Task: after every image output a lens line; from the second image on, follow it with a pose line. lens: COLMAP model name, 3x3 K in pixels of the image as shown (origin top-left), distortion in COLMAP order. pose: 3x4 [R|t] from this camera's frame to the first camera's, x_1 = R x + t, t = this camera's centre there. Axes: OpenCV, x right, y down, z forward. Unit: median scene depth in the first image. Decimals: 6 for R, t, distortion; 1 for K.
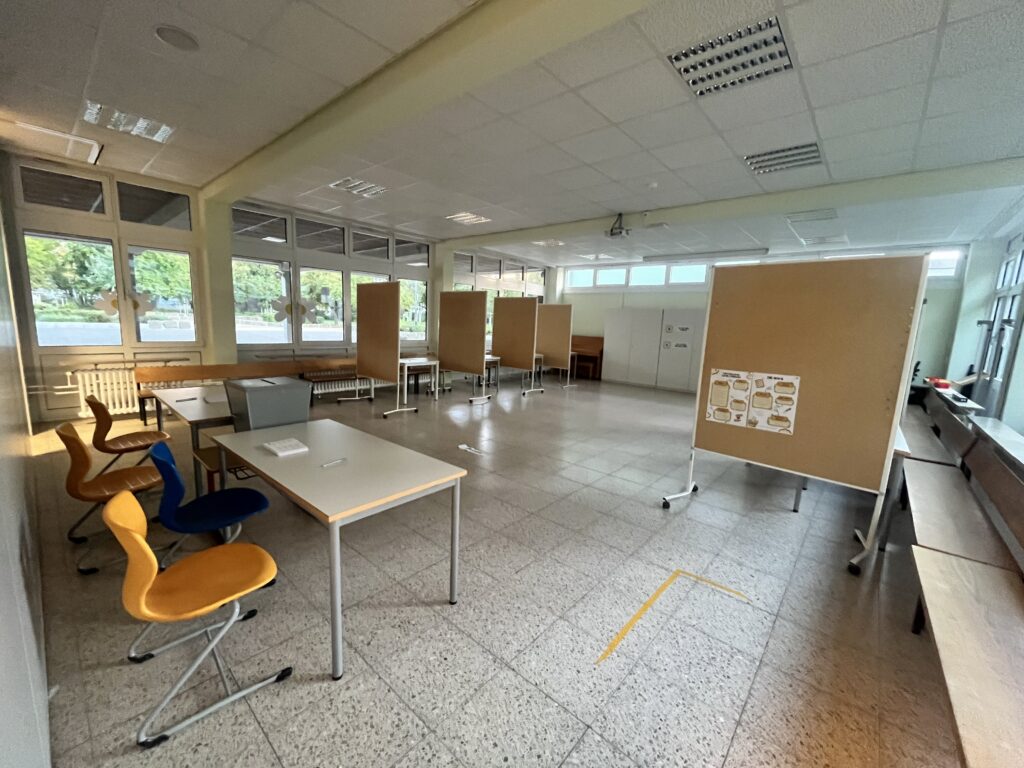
lens RADIAL K [[418.0, 0, 513.2], [0, 418.0, 387.2], [0, 0, 1]] dist [-0.002333, -0.000396]
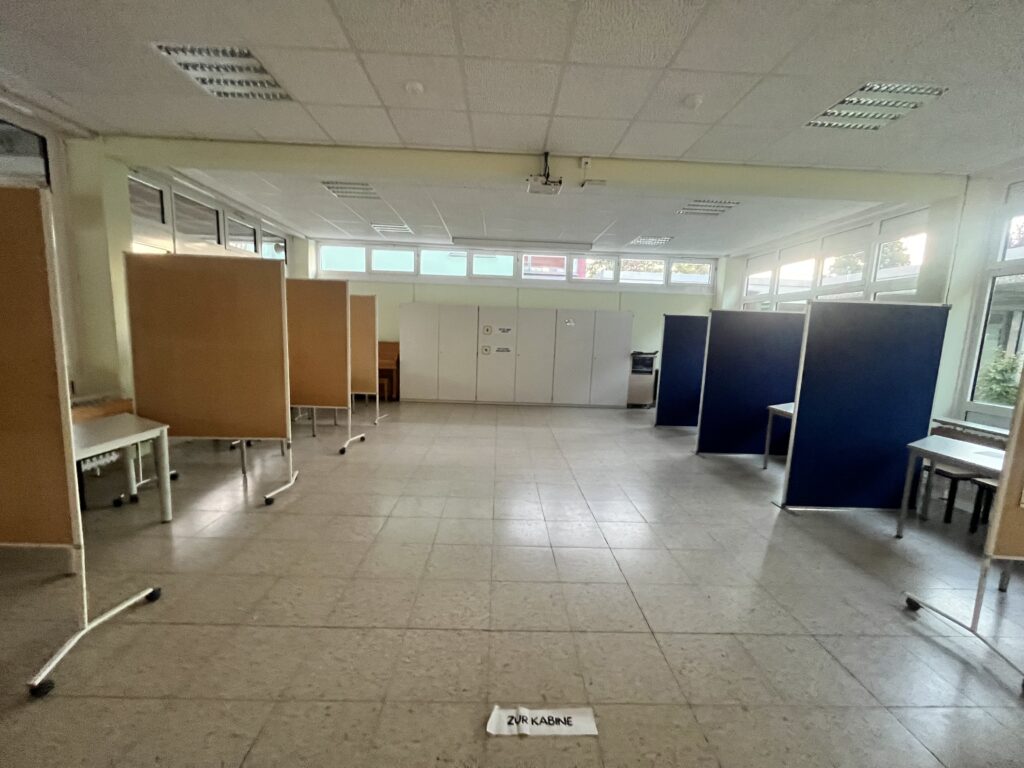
lens RADIAL K [[418.0, 0, 509.9], [0, 418.0, 382.5], [0, 0, 1]] dist [-0.002333, -0.000396]
pose [[0.738672, -0.097617, 0.666959, -0.135393], [0.097530, 0.994524, 0.037543, -0.058523], [-0.666972, 0.037316, 0.744148, 0.333109]]
